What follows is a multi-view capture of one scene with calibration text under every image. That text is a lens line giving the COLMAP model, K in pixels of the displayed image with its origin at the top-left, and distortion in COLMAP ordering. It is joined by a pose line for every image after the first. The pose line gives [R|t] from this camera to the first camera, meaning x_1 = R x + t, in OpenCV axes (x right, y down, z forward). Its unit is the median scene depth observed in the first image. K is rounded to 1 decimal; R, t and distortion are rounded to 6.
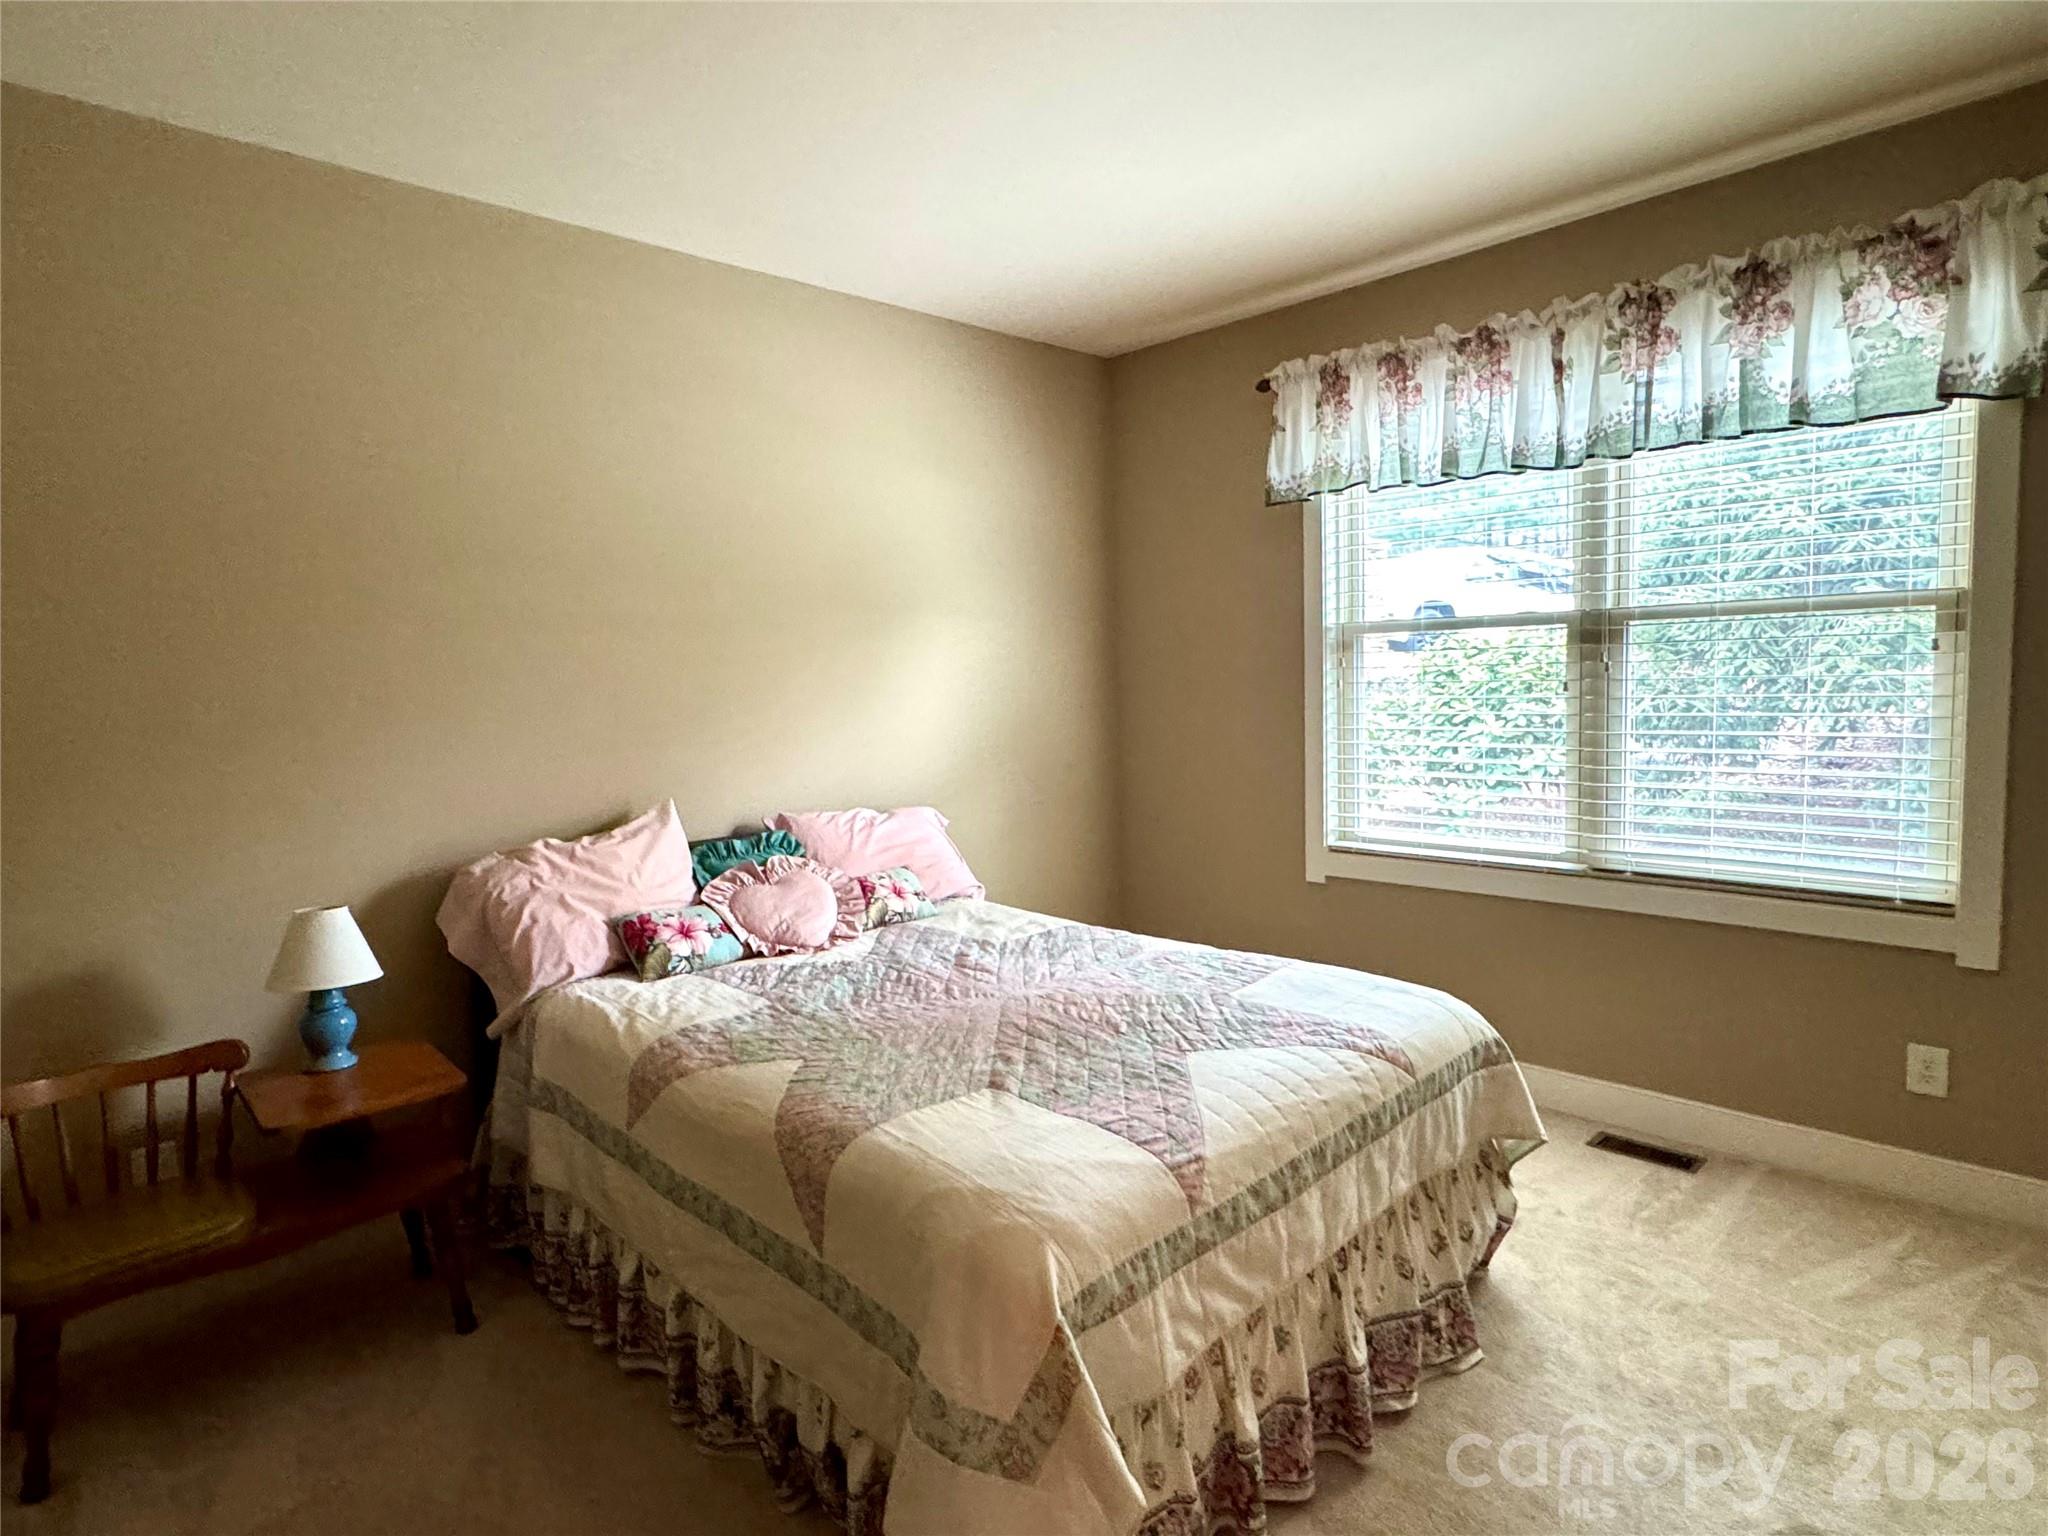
lens RADIAL K [[1118.6, 0, 1022.2], [0, 1118.6, 765.2], [0, 0, 1]] dist [-0.004840, 0.001442]
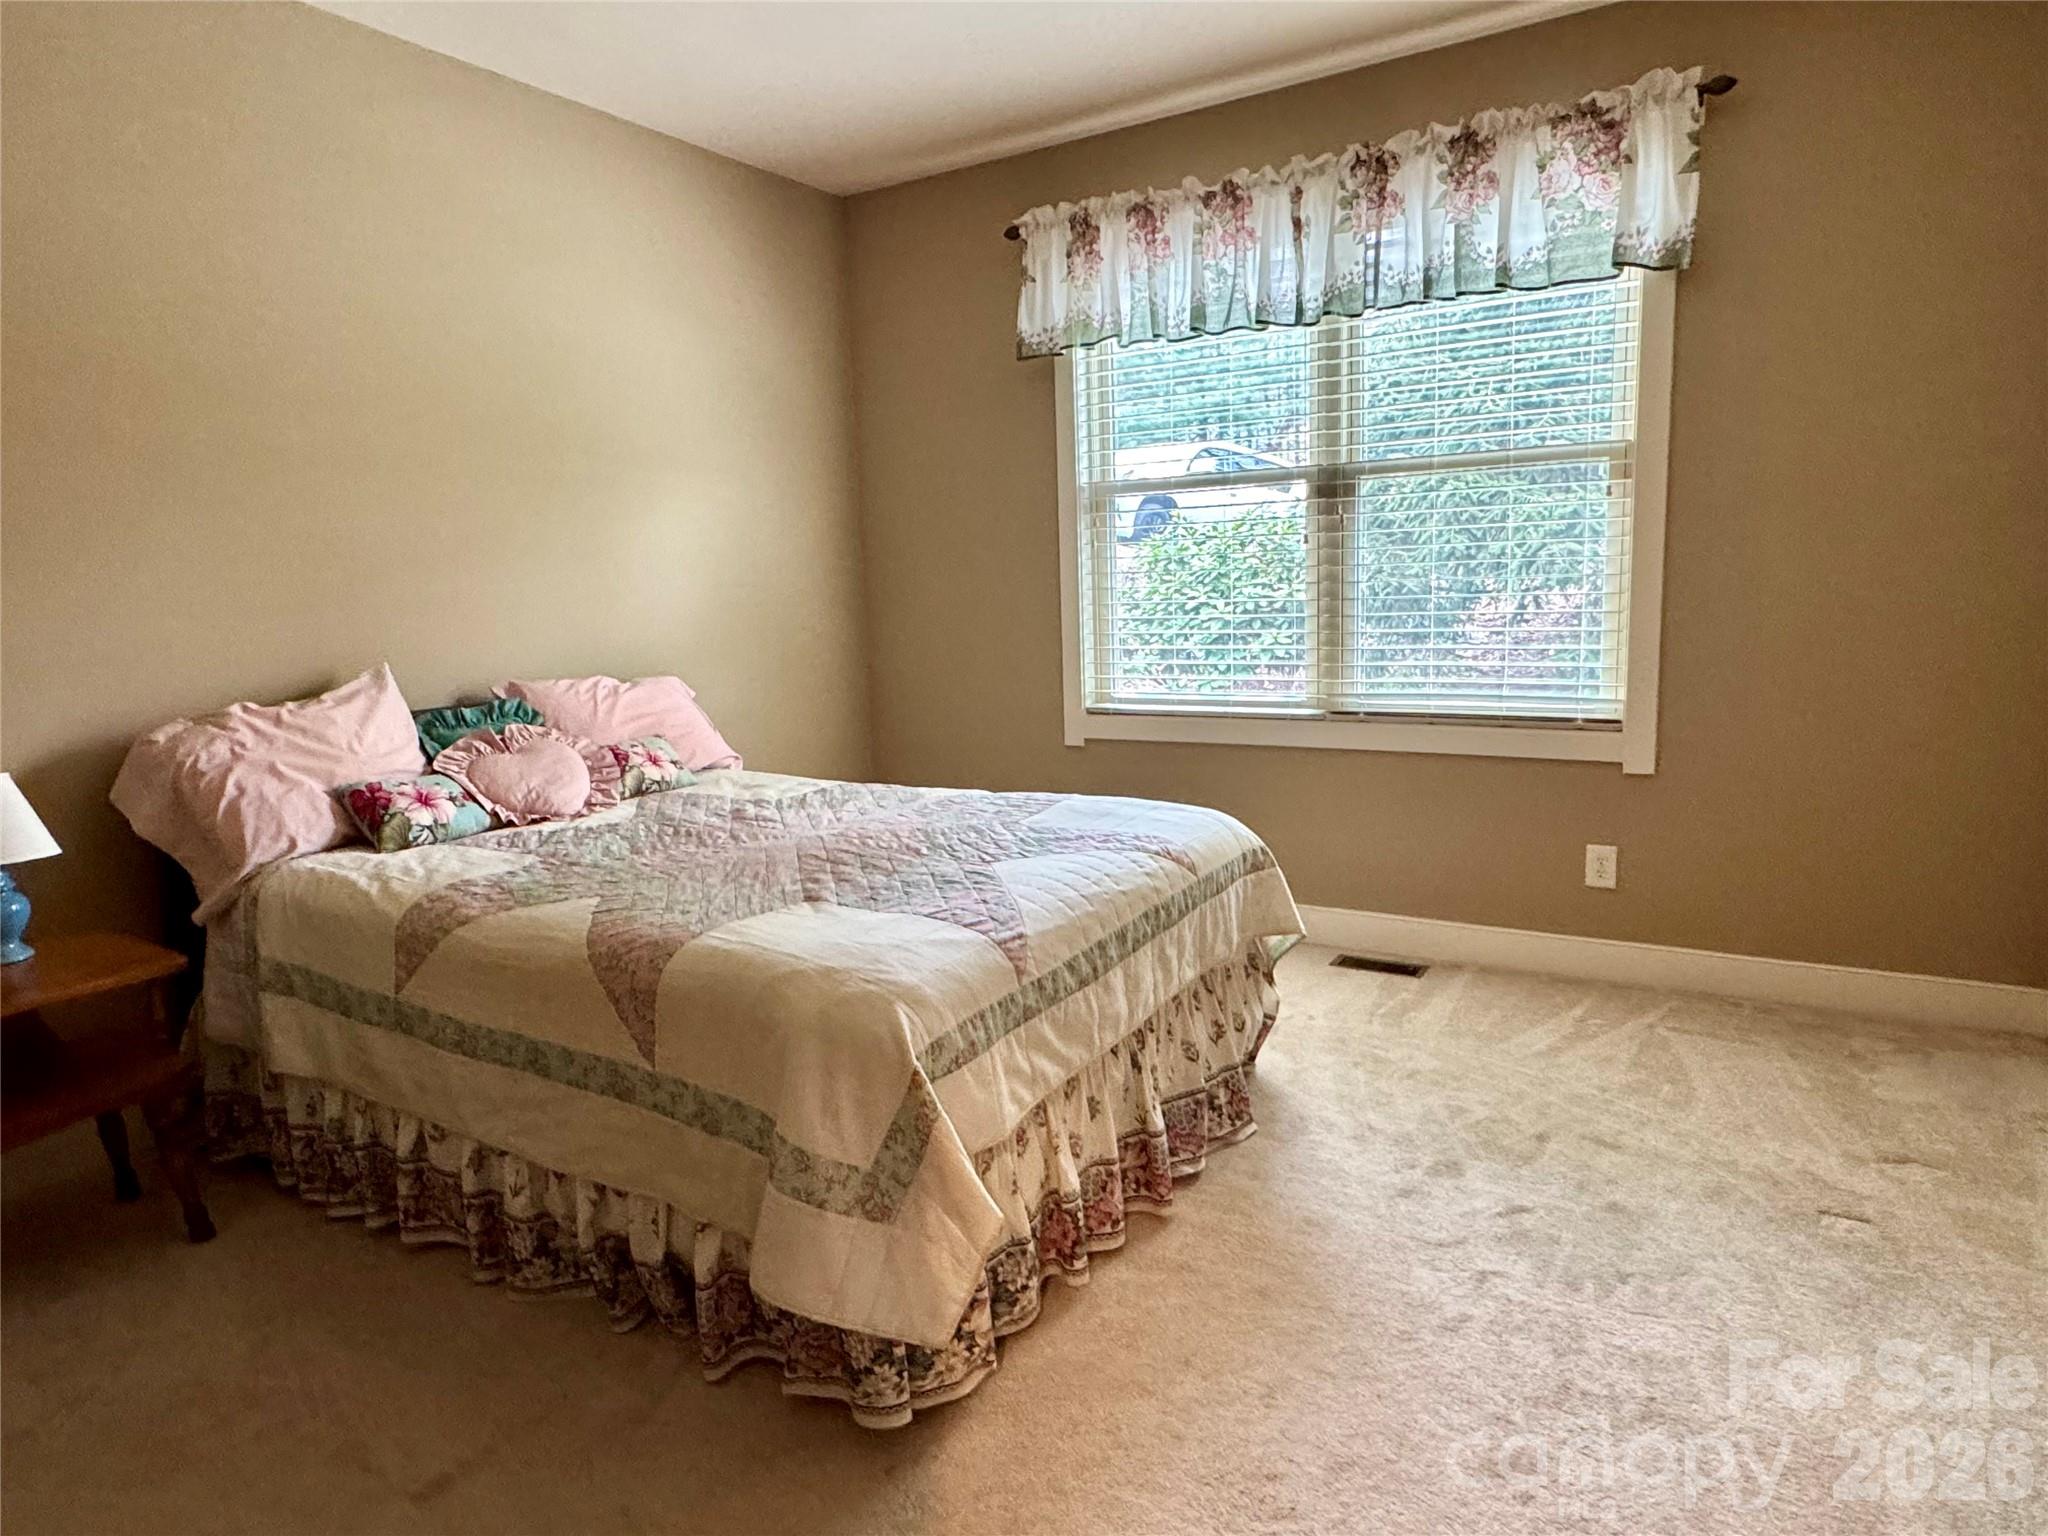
lens RADIAL K [[1223.8, 0, 1015.8], [0, 1223.8, 767.0], [0, 0, 1]] dist [-0.005542, 0.002636]
pose [[0.970144, -0.042129, 0.238842, -0.079216], [0.027016, 0.997440, 0.066202, 0.076859], [-0.241020, -0.057773, 0.968799, -0.078567]]
